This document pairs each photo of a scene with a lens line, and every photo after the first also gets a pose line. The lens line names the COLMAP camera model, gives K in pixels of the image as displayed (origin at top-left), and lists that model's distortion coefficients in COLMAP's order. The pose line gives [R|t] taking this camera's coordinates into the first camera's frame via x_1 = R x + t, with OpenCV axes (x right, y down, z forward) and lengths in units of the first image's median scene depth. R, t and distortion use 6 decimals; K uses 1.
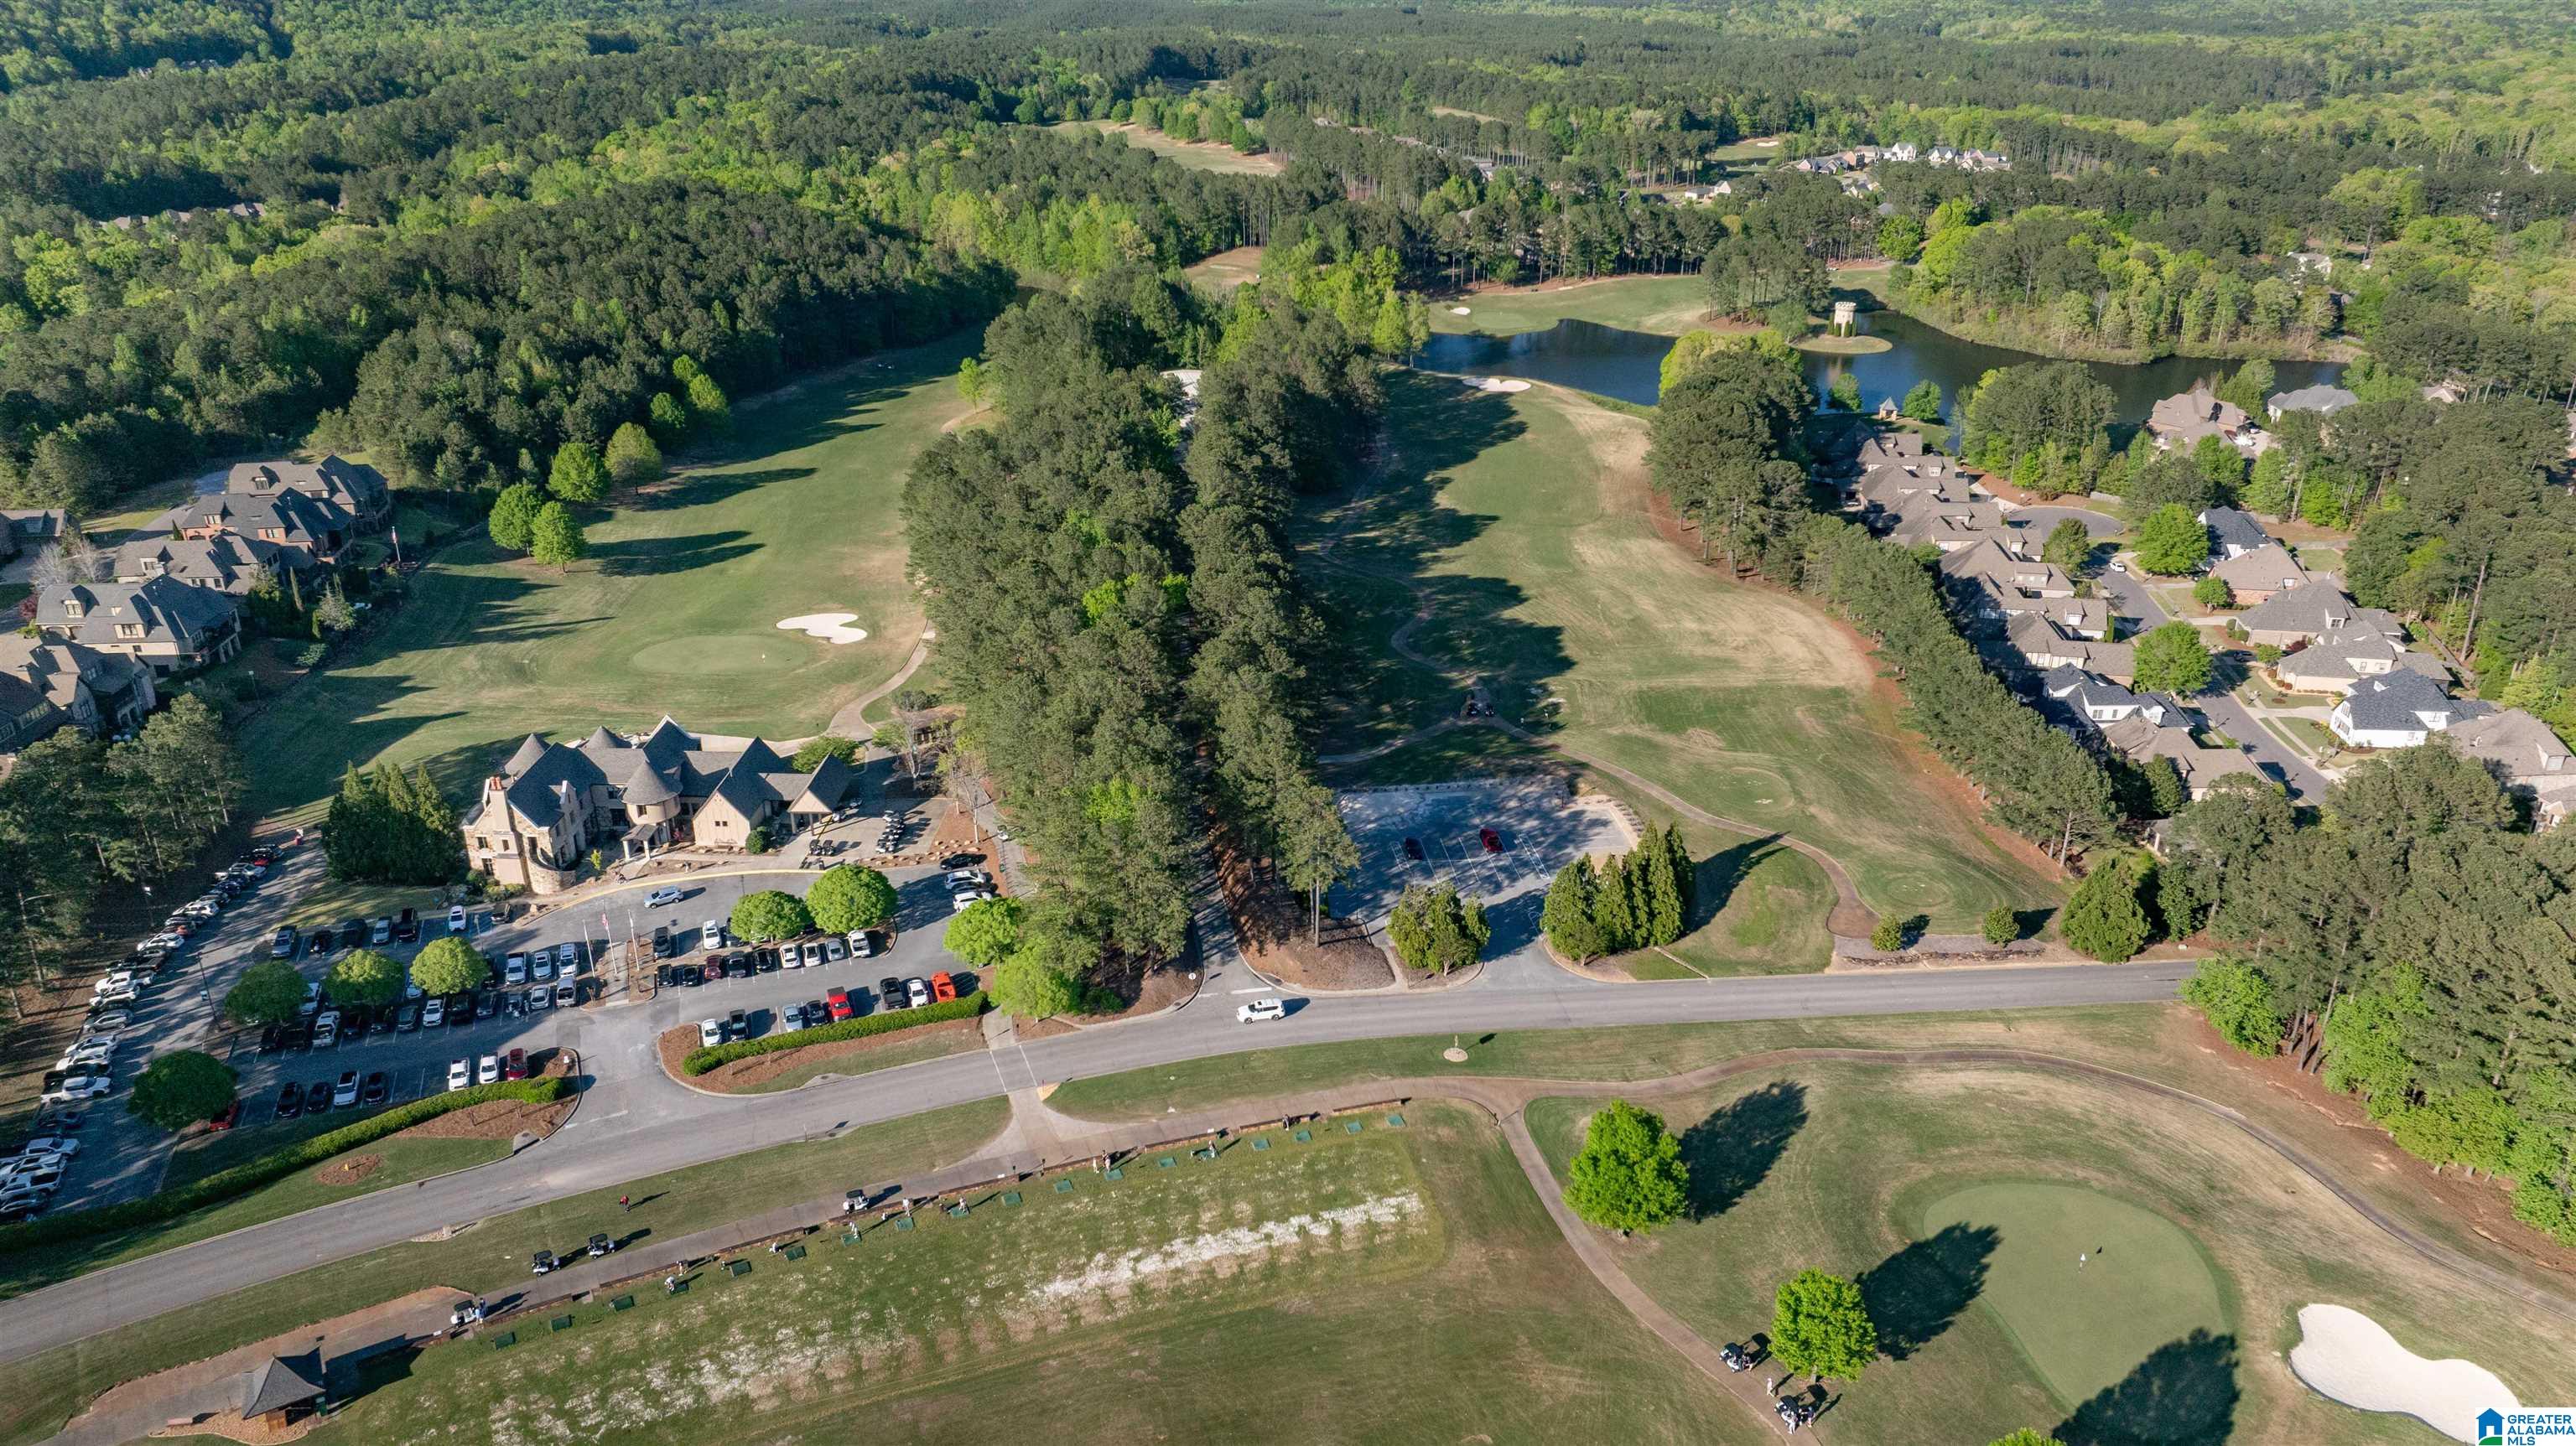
lens RADIAL K [[1803.2, 0, 1283.2], [0, 1803.2, 714.6], [0, 0, 1]] dist [-0.036228, 0.042436]
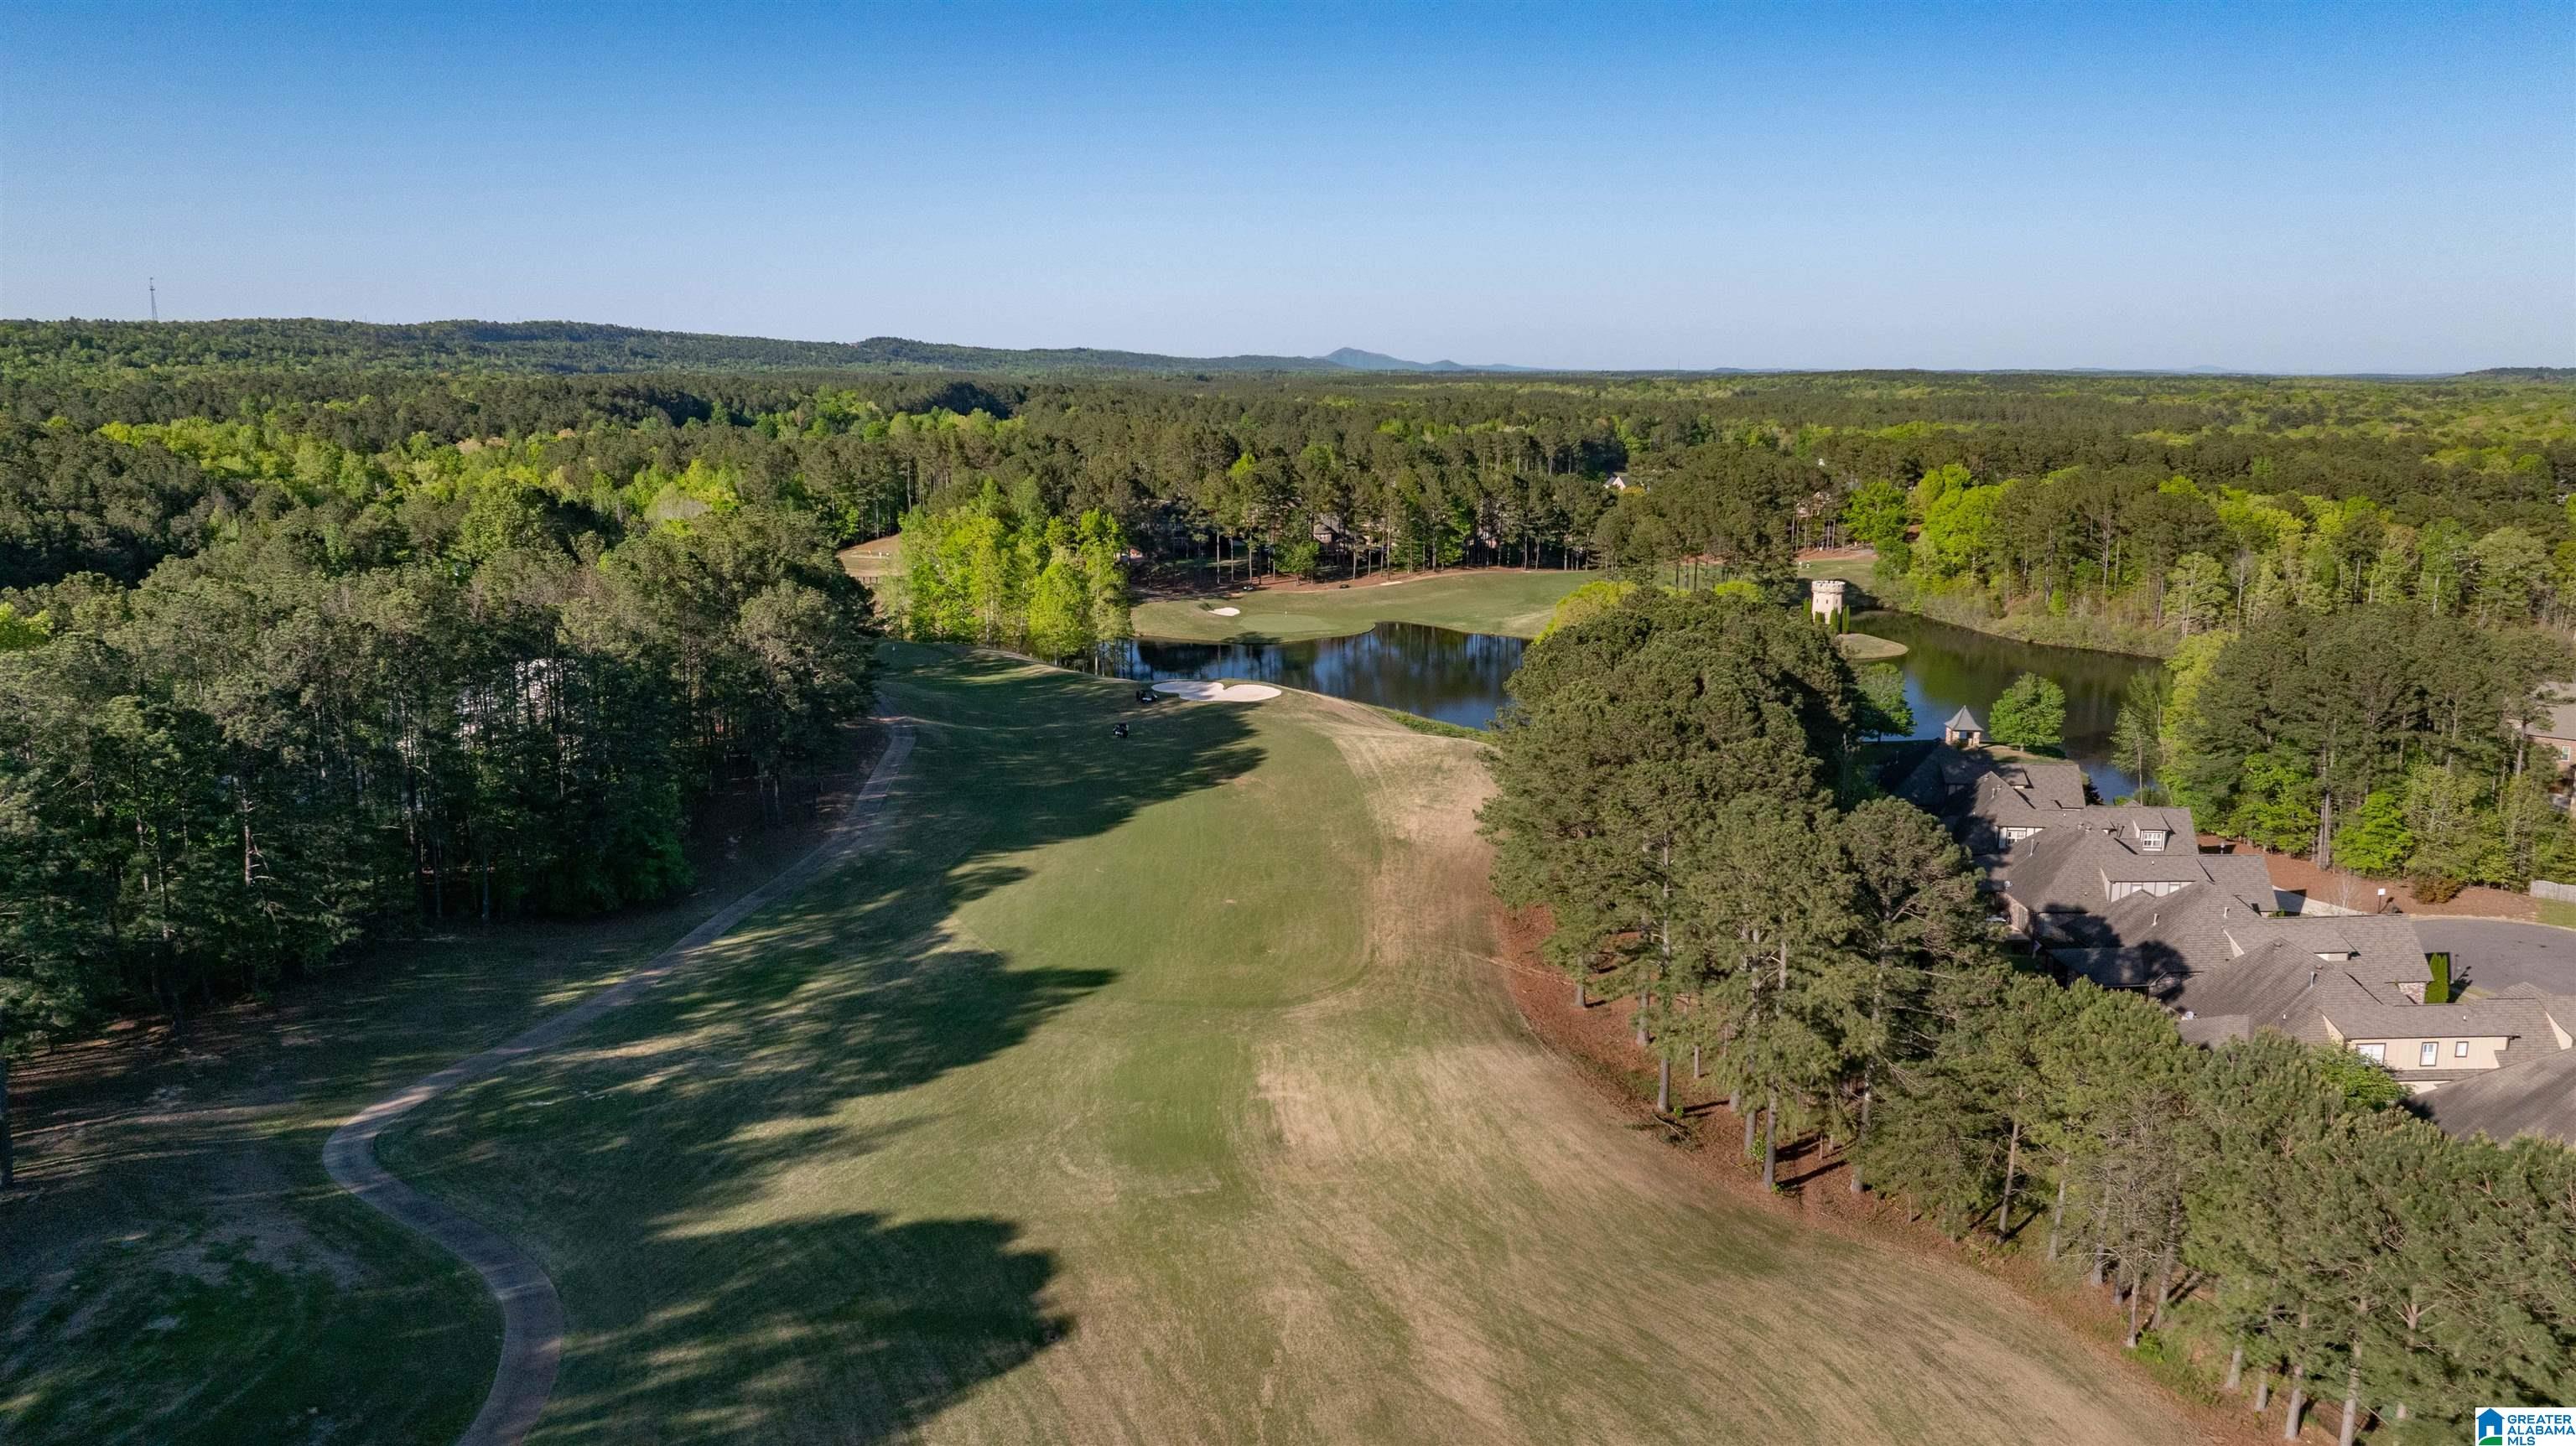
lens RADIAL K [[1803.2, 0, 1280.4], [0, 1803.2, 725.5], [0, 0, 1]] dist [-0.036228, 0.042436]
pose [[0.998659, -0.010290, 0.050737, 0.090305], [0.020742, 0.977479, -0.210010, -0.052740], [-0.047433, 0.210780, 0.976382, 0.403730]]
